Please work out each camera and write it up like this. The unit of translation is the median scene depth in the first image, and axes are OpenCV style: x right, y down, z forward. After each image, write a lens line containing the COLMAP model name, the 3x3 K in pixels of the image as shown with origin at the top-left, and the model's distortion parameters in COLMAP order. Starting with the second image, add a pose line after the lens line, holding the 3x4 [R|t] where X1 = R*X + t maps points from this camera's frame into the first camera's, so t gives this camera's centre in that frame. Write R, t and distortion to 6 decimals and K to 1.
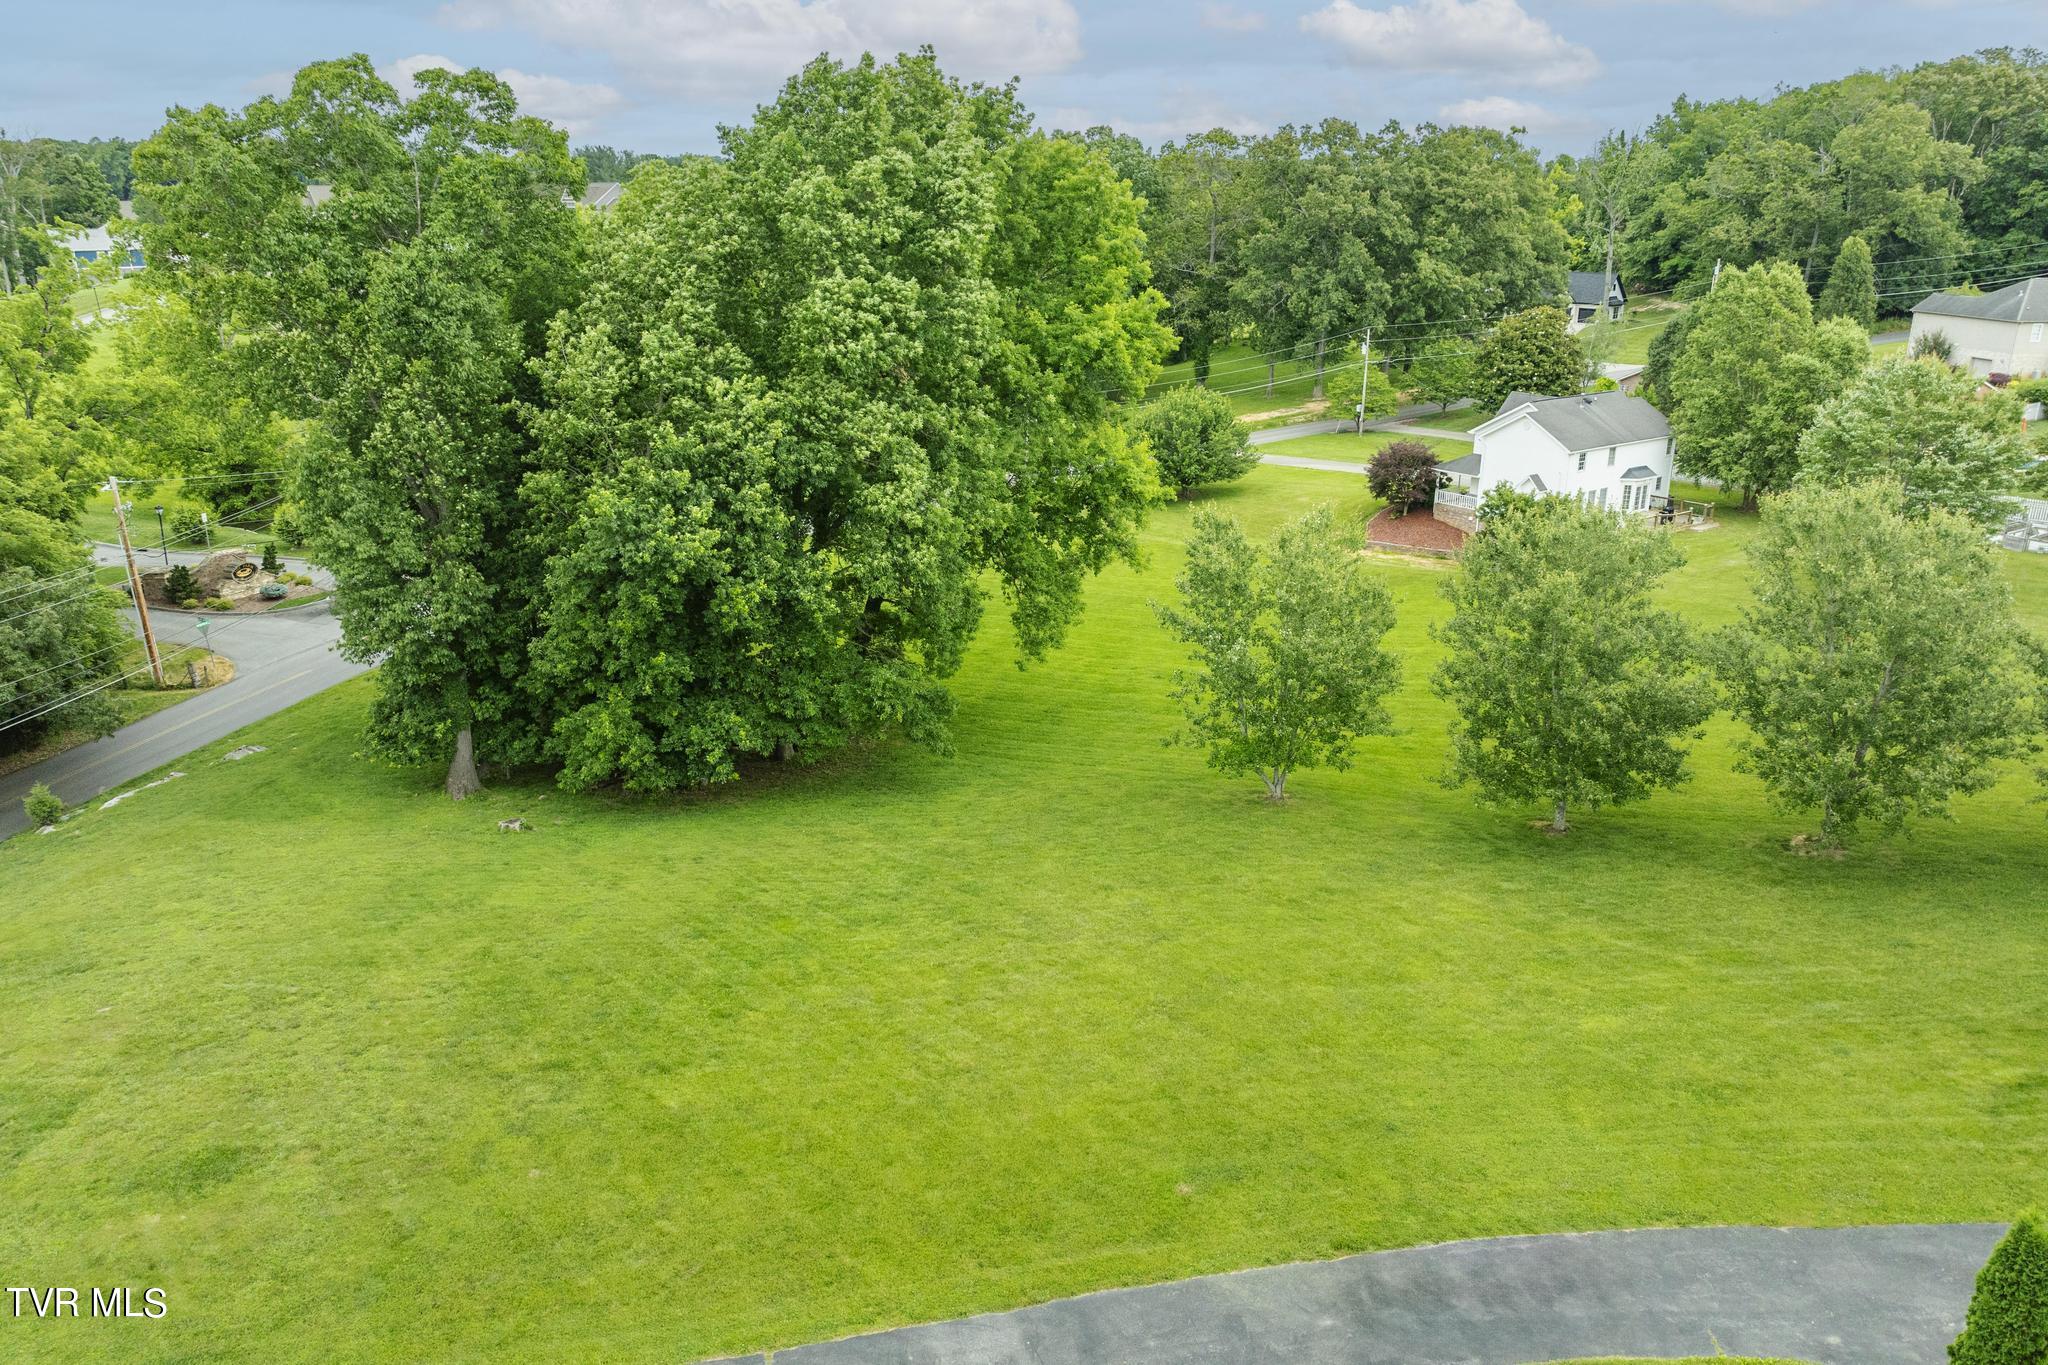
lens RADIAL K [[1428.6, 0, 1041.7], [0, 1428.6, 695.6], [0, 0, 1]] dist [-0.029406, 0.018455]
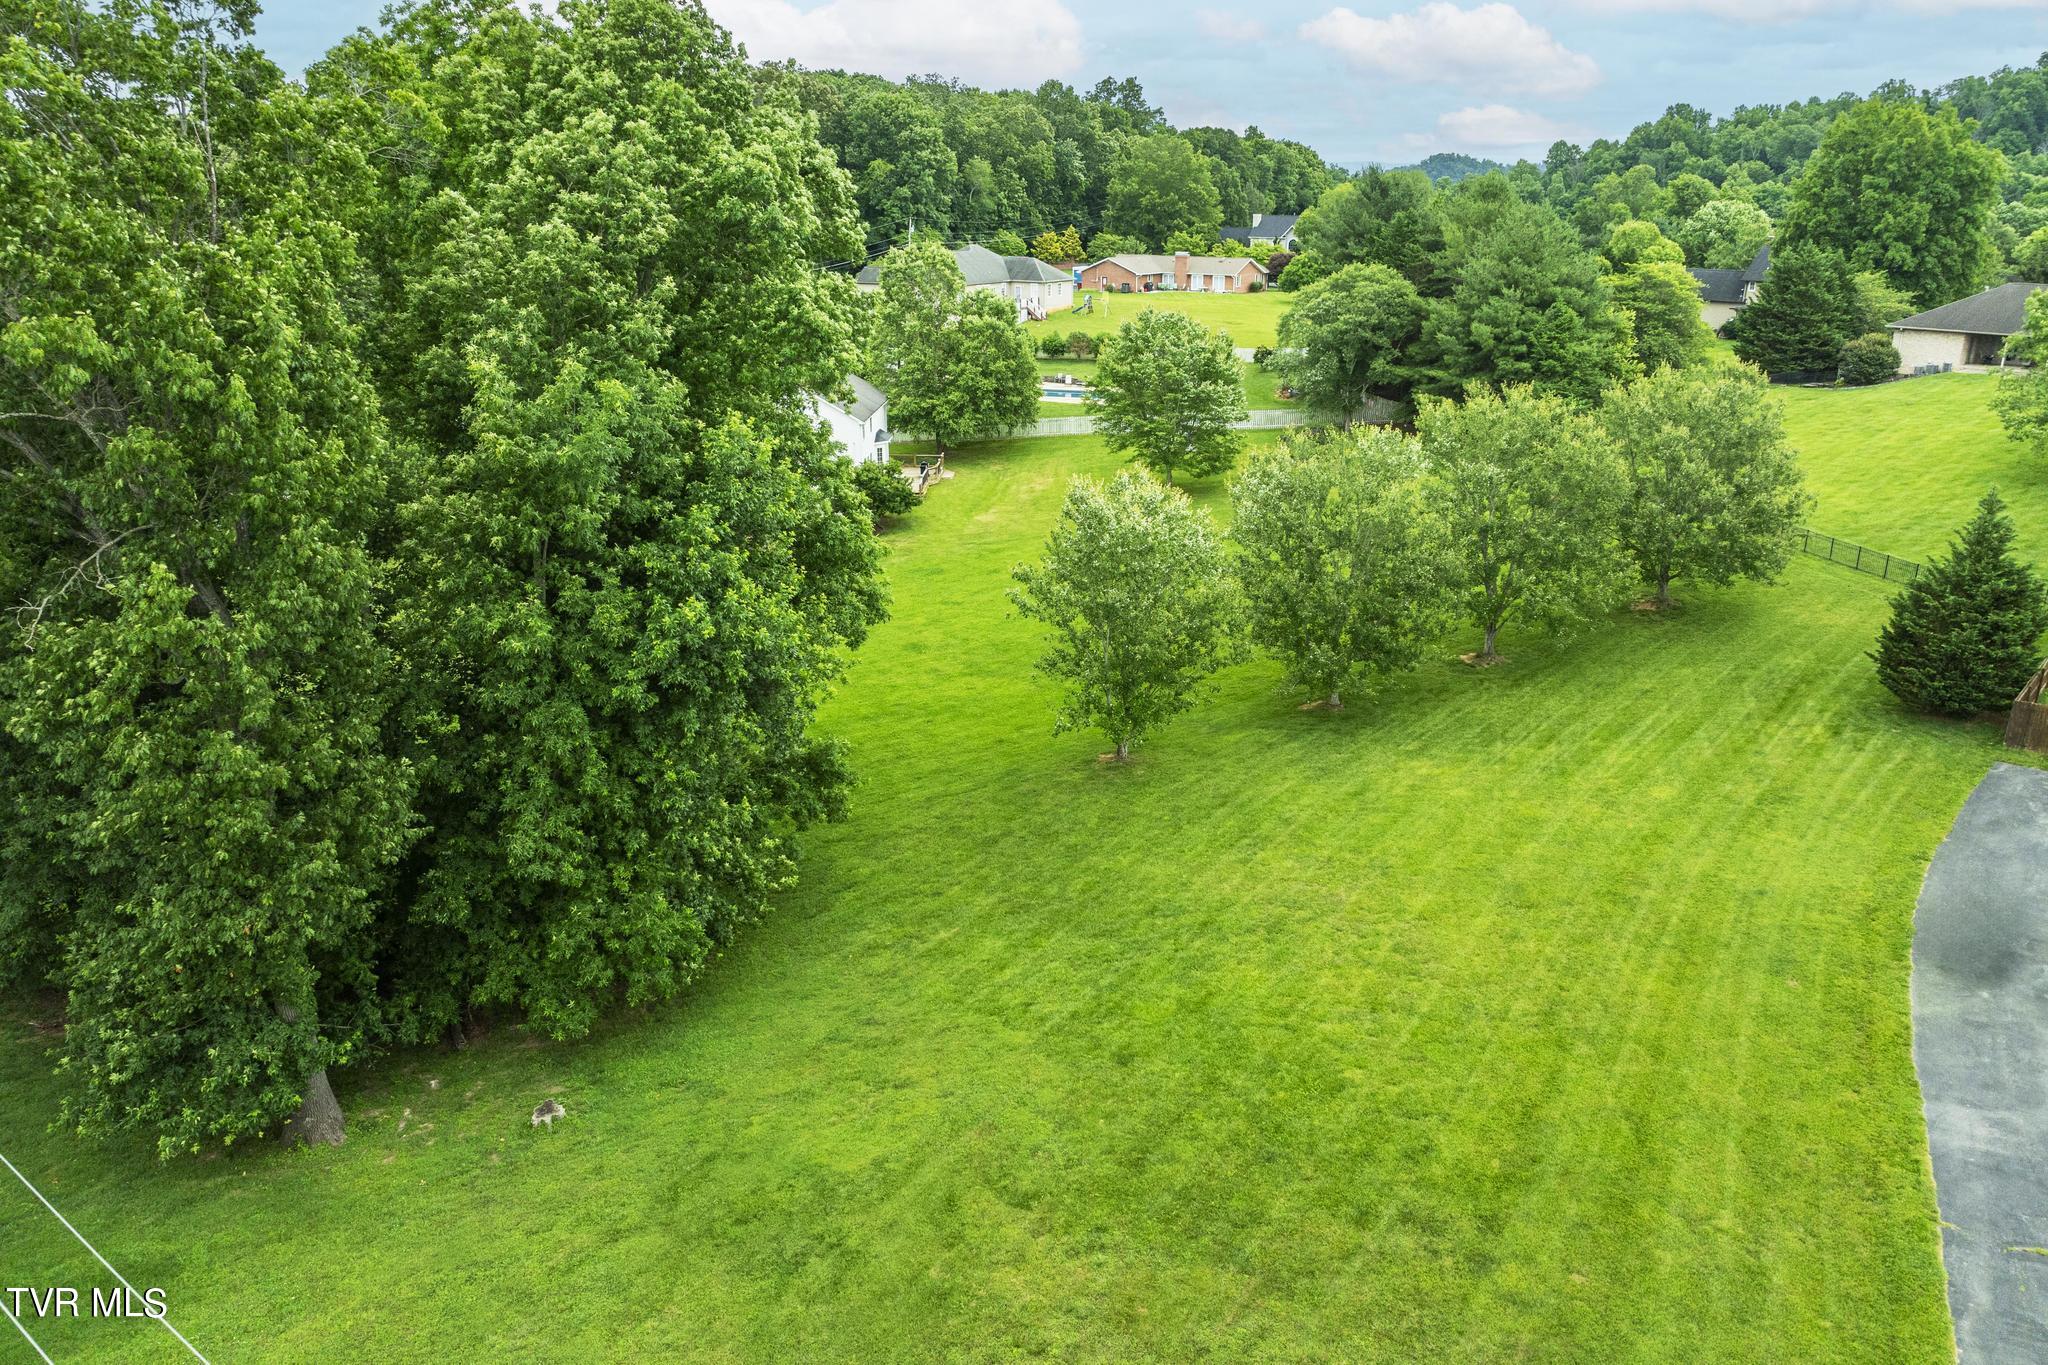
lens RADIAL K [[1428.6, 0, 1033.8], [0, 1428.6, 687.3], [0, 0, 1]] dist [-0.029406, 0.018455]
pose [[0.635998, -0.253332, 0.728924, -0.666531], [0.253066, 0.960813, 0.113119, -0.117720], [-0.729016, 0.112522, 0.675185, 0.369759]]
